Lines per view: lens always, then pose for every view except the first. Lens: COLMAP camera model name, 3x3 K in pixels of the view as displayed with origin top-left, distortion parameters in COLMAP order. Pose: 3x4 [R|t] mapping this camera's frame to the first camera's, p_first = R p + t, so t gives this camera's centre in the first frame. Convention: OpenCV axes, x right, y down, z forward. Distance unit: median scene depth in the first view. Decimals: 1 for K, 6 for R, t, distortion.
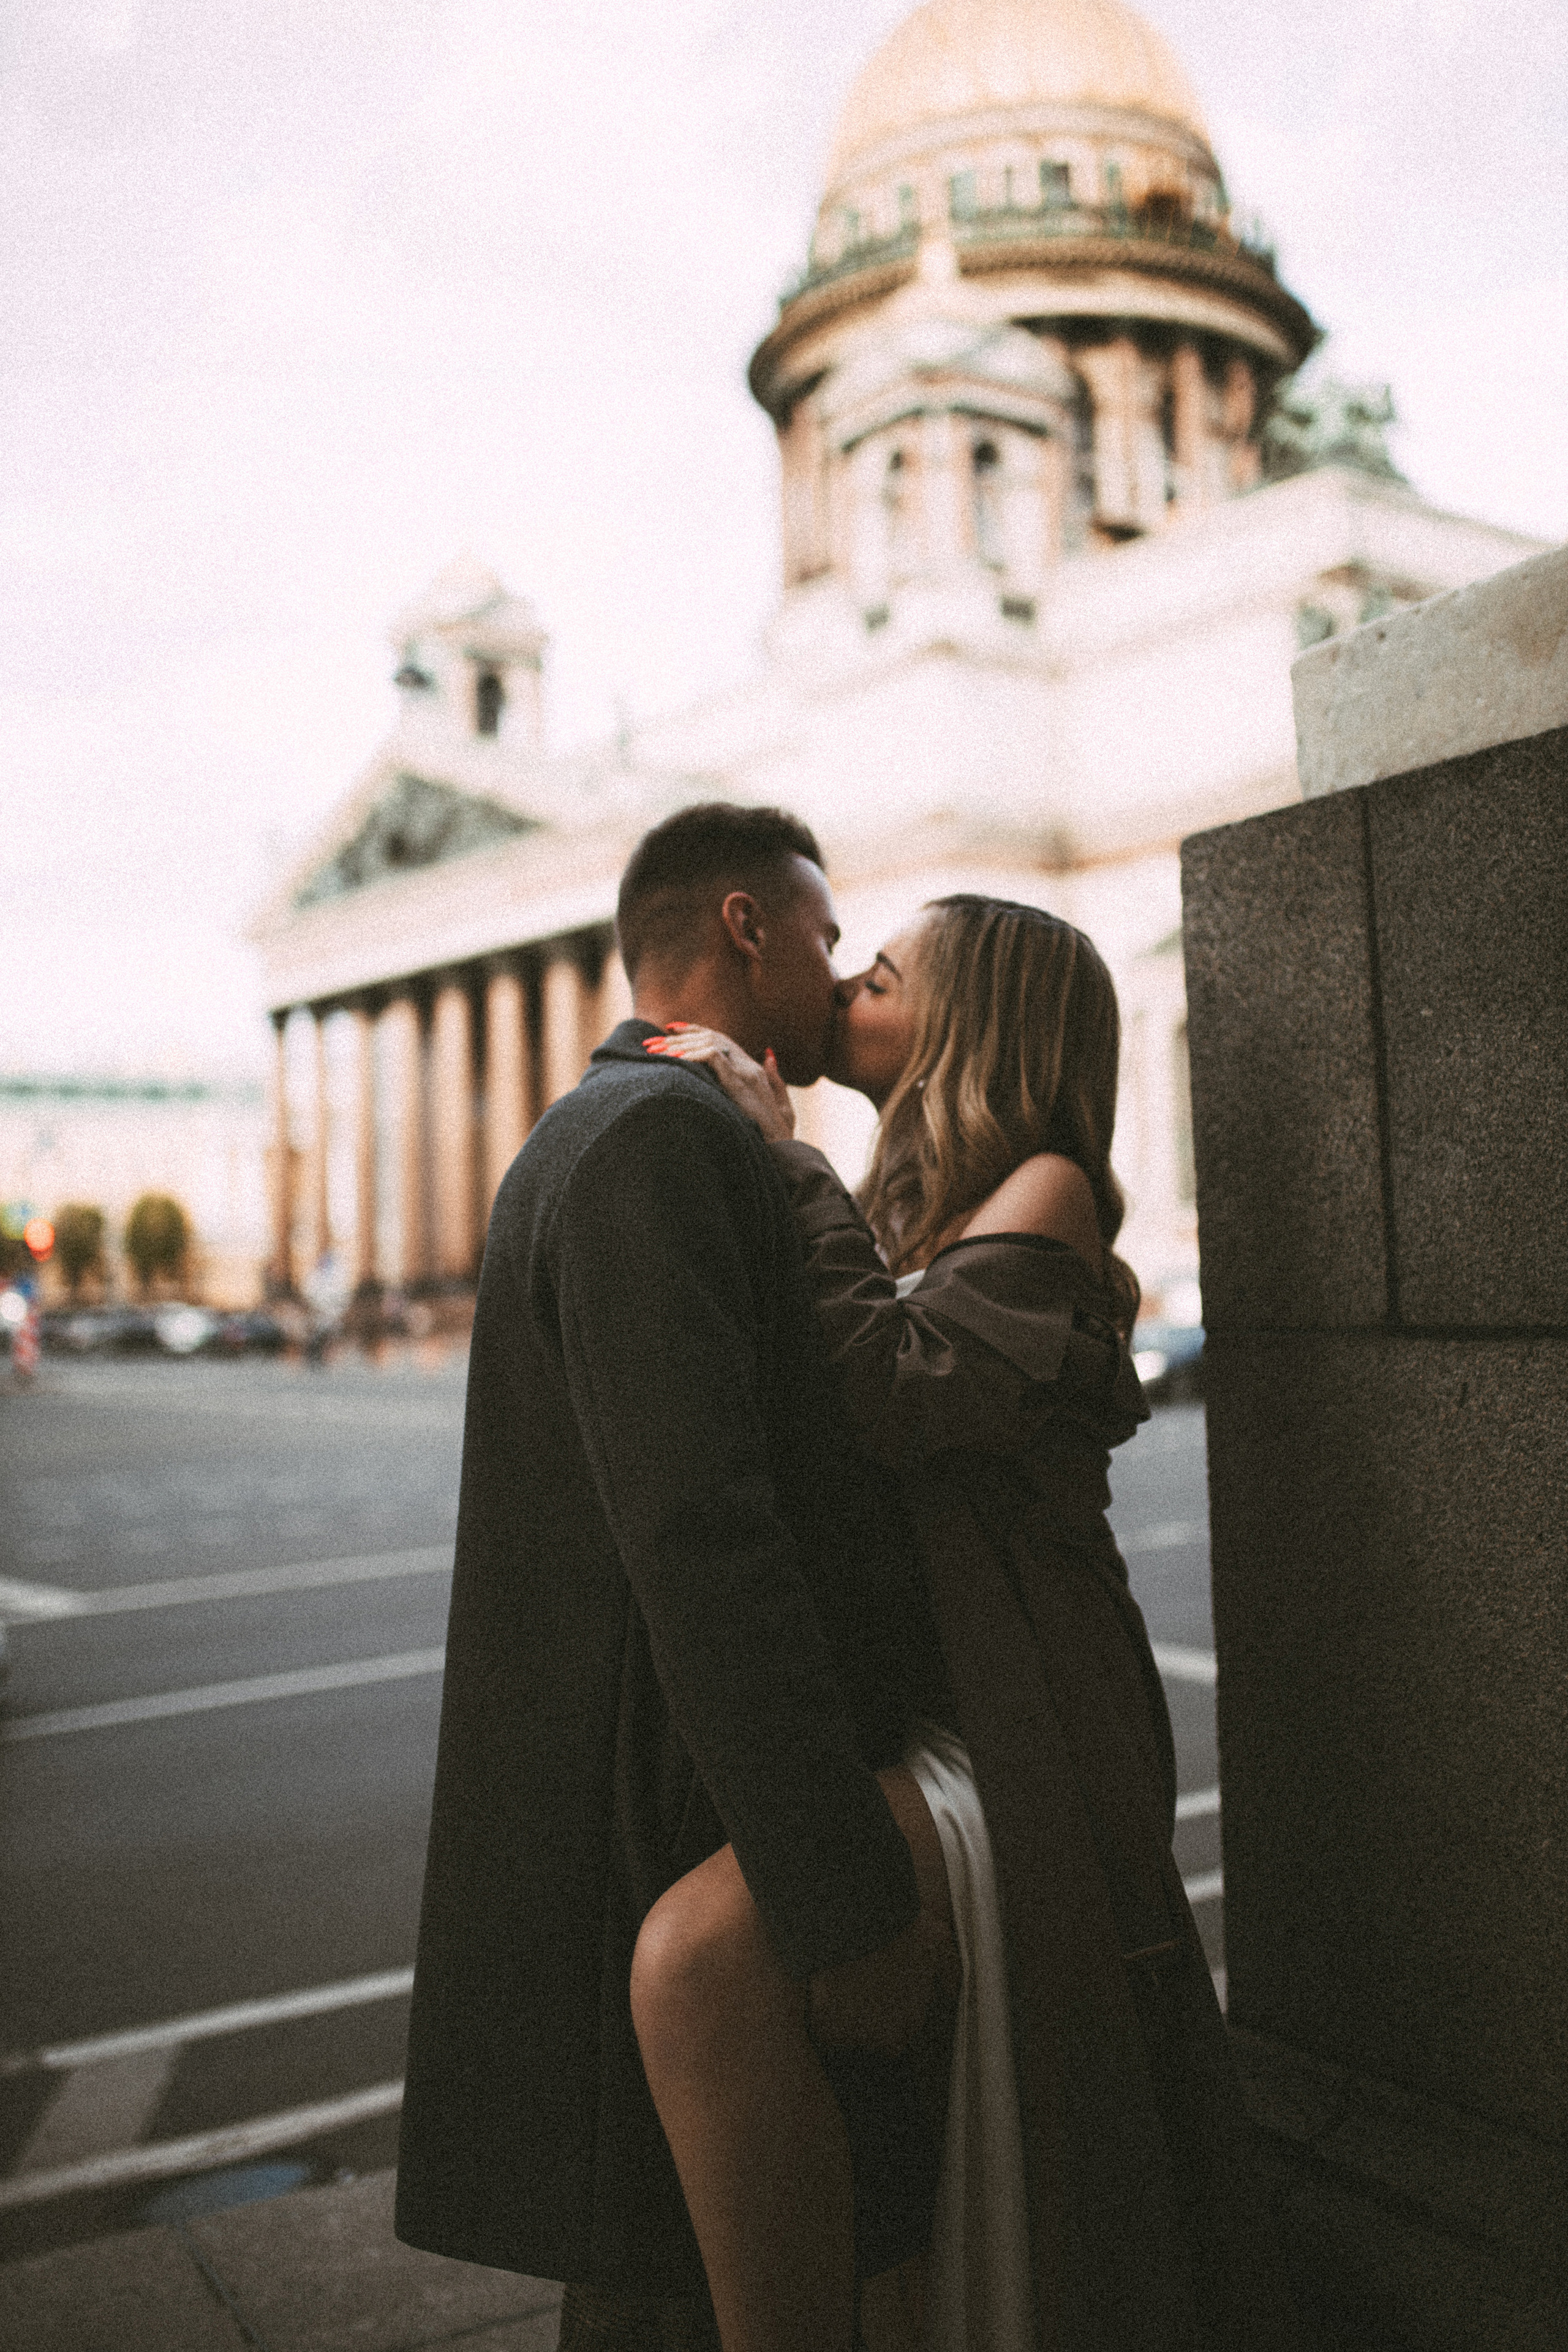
lens RADIAL K [[2235.0, 0, 792.8], [0, 2235.0, 1175.1], [0, 0, 1]] dist [-0.071550, 0.104751]
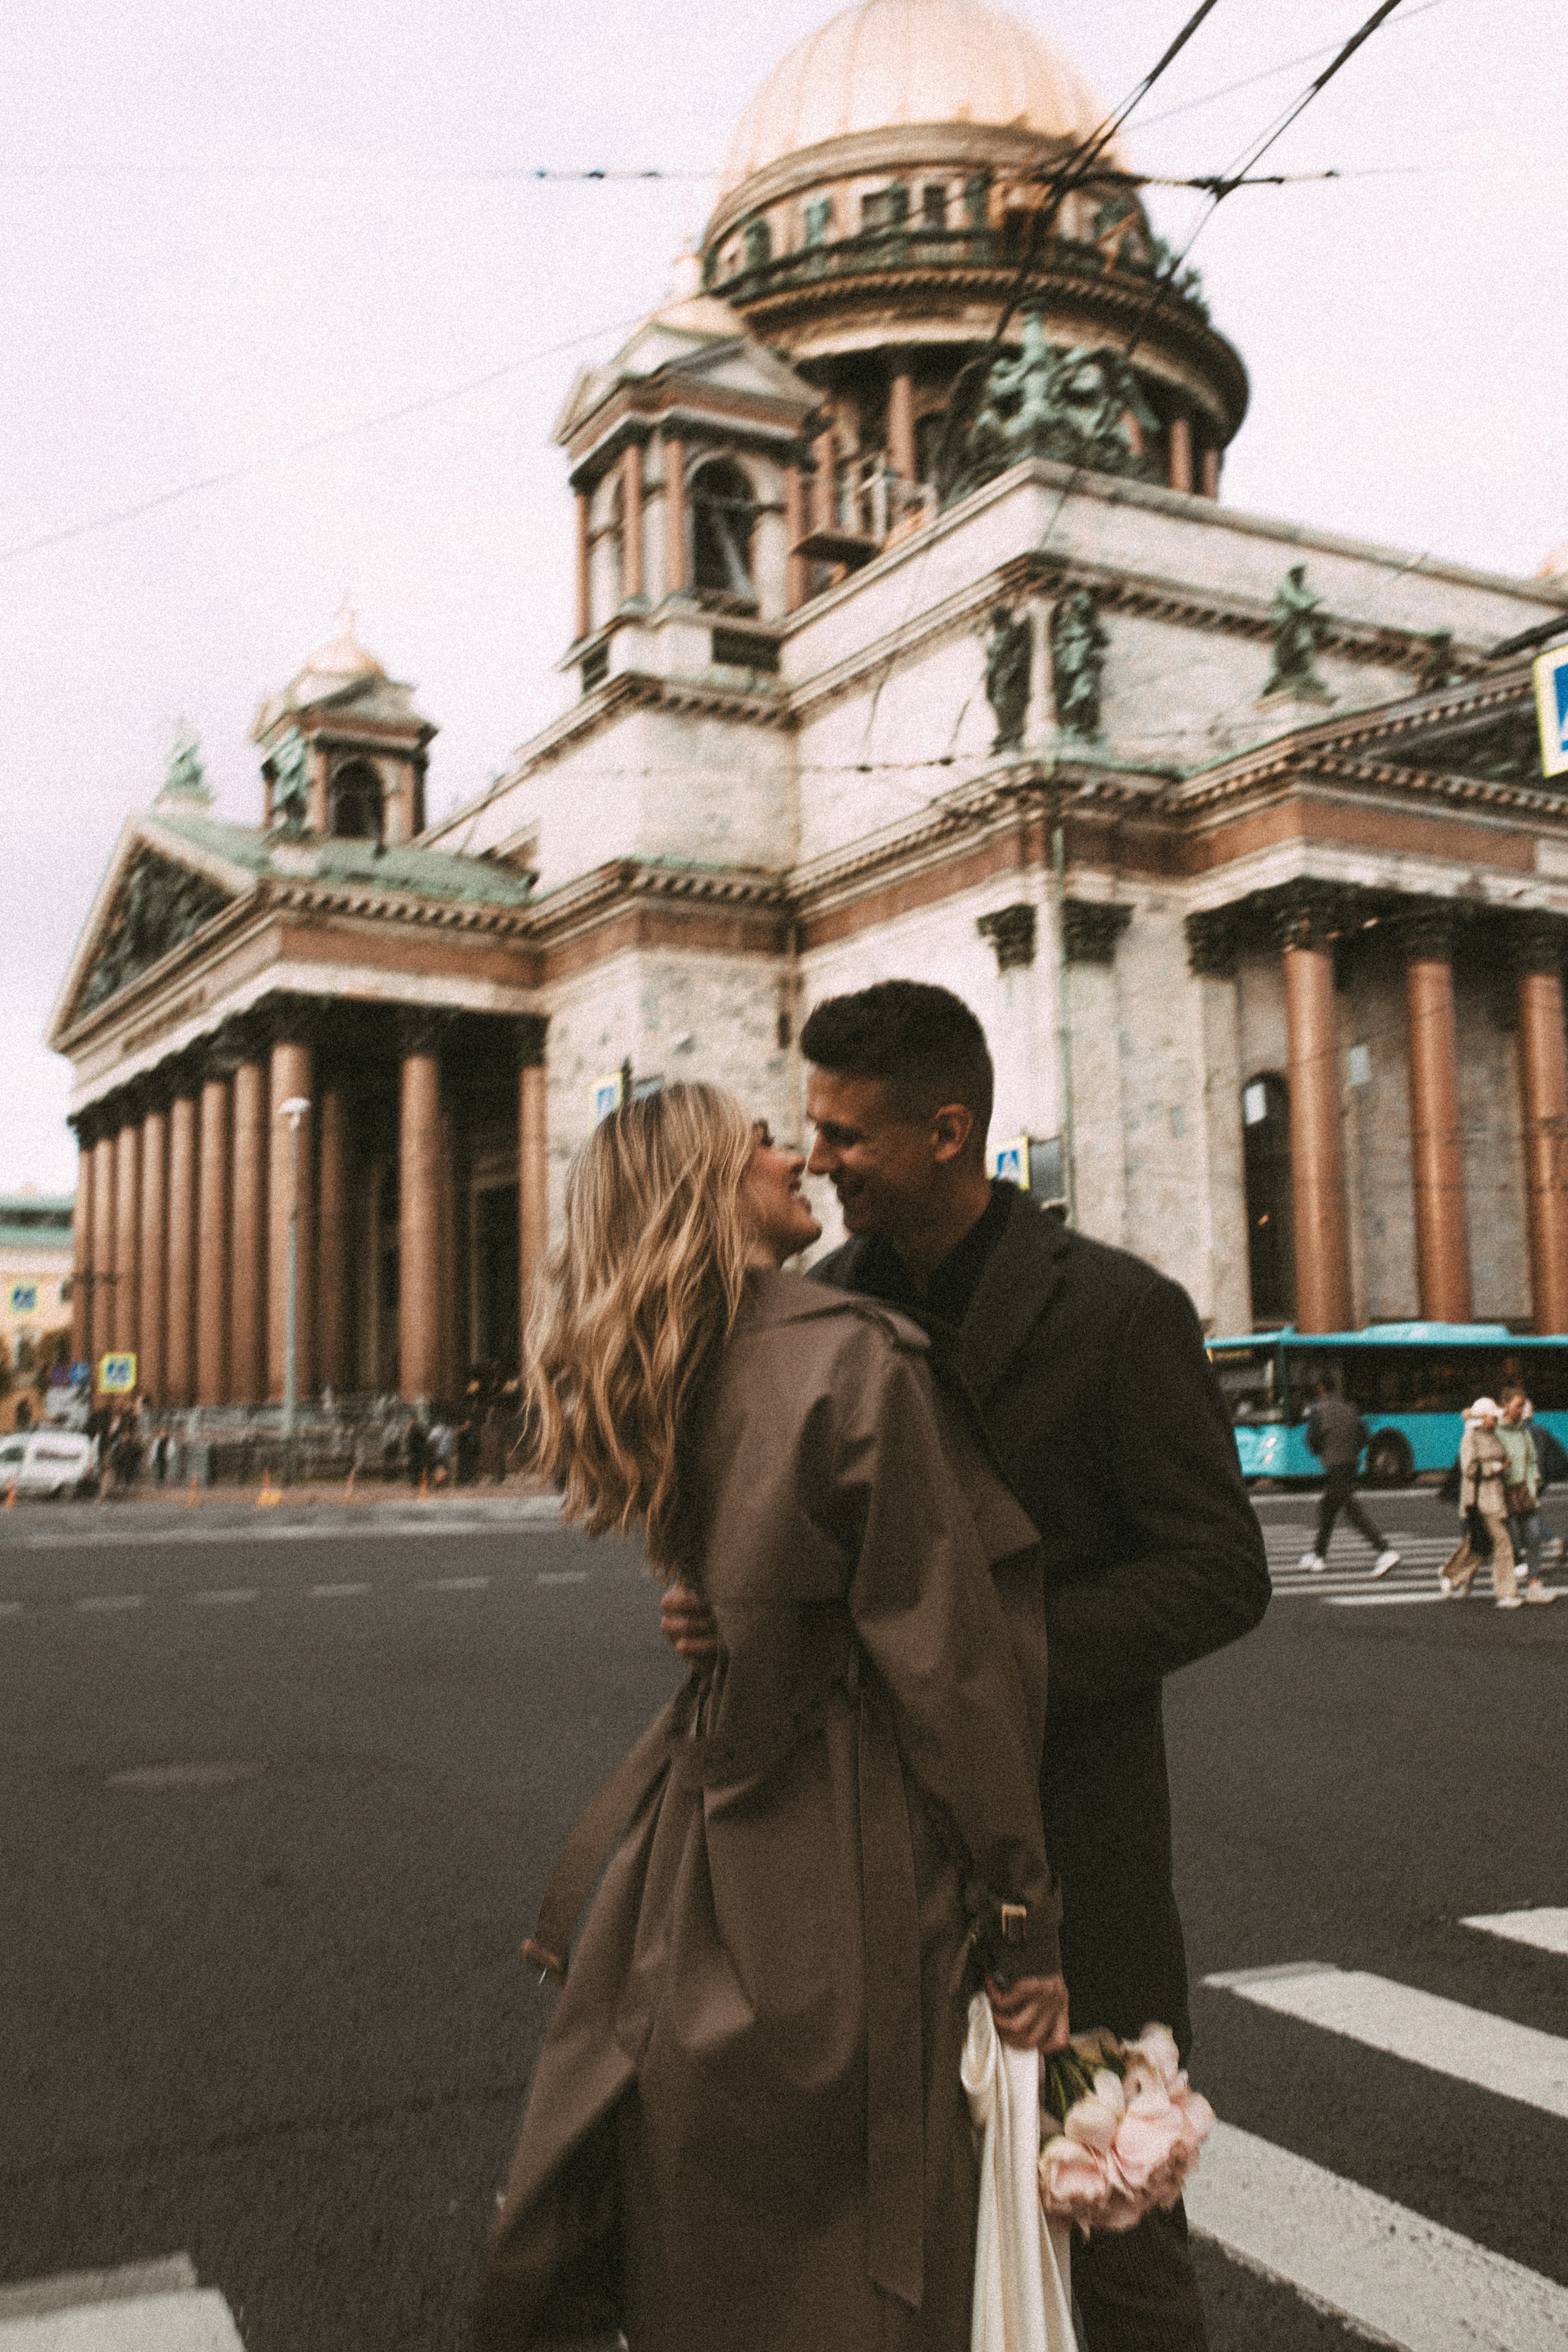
lens RADIAL K [[2235.0, 0, 792.8], [0, 2235.0, 1175.1], [0, 0, 1]] dist [-0.071550, 0.104751]
pose [[0.991095, -0.003410, -0.133110, 0.233244], [-0.005507, 0.997767, -0.066565, 0.011484], [0.133040, 0.066705, 0.988863, 0.144598]]
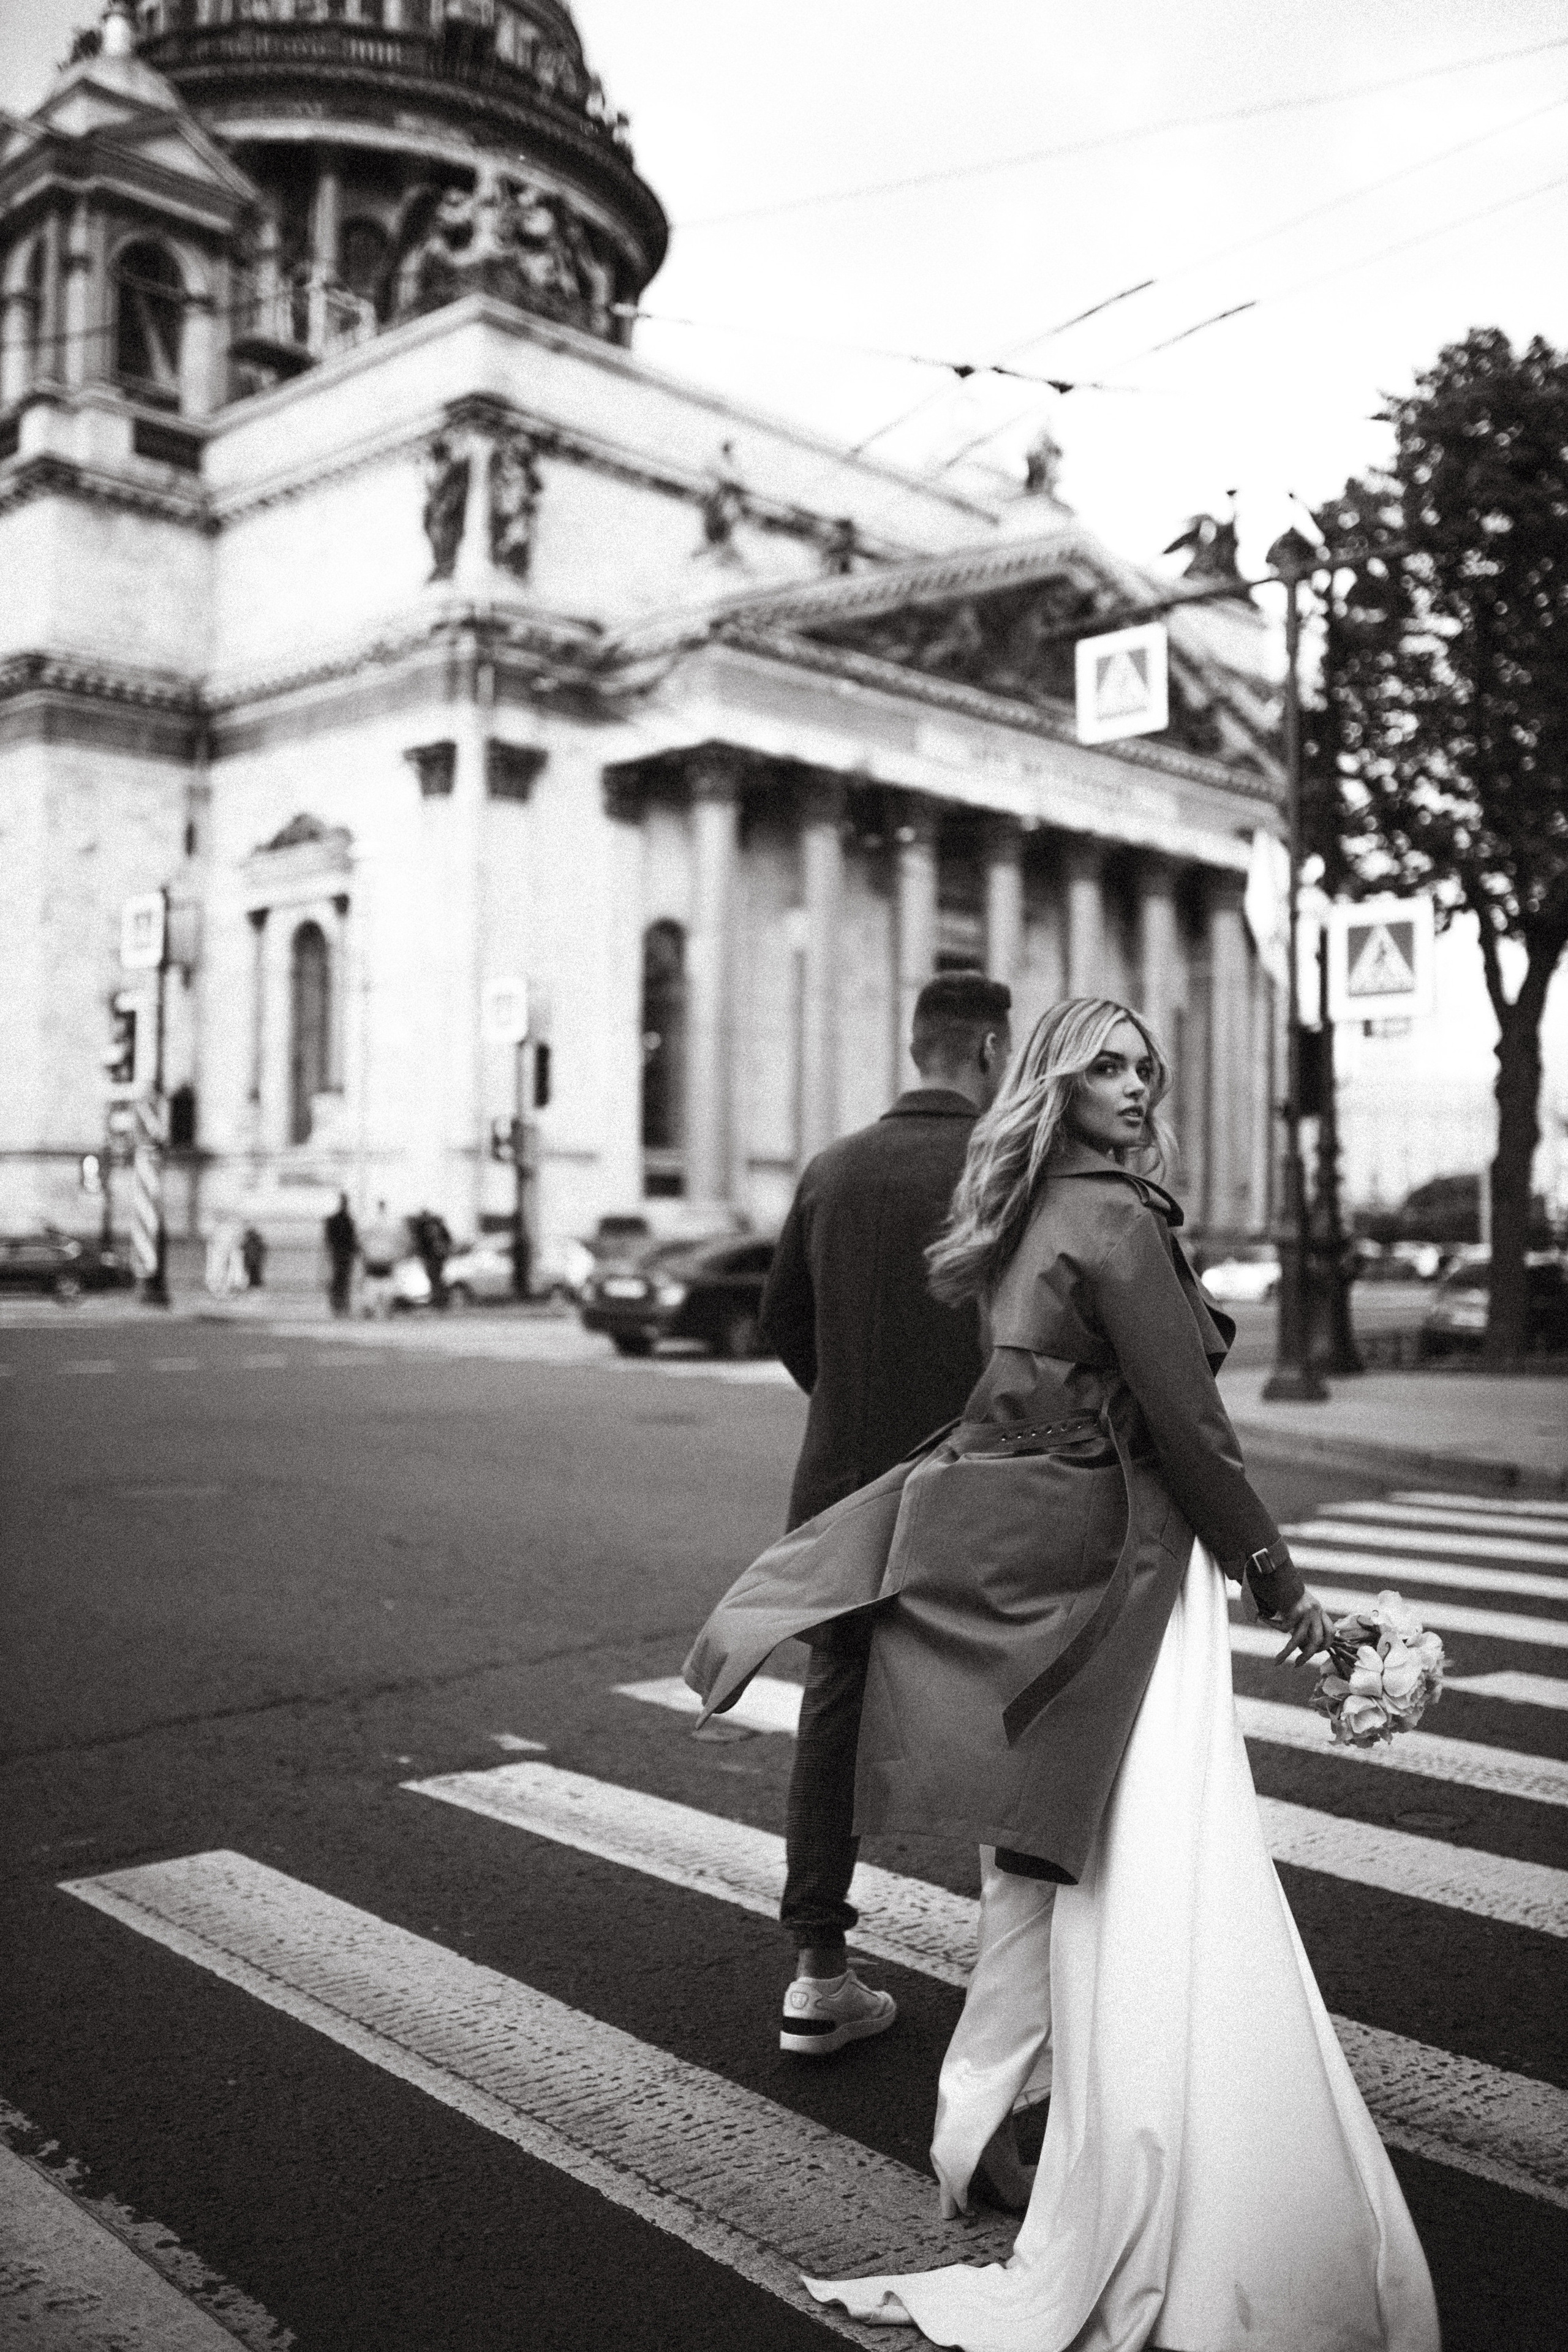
lens RADIAL K [[2235.0, 0, 792.8], [0, 2235.0, 1175.1], [0, 0, 1]] dist [-0.071550, 0.104751]
pose [[0.984857, 0.047686, 0.166679, 0.207752], [-0.049237, 0.998774, 0.005187, 0.011391], [-0.166227, -0.013315, 0.985998, 0.110730]]
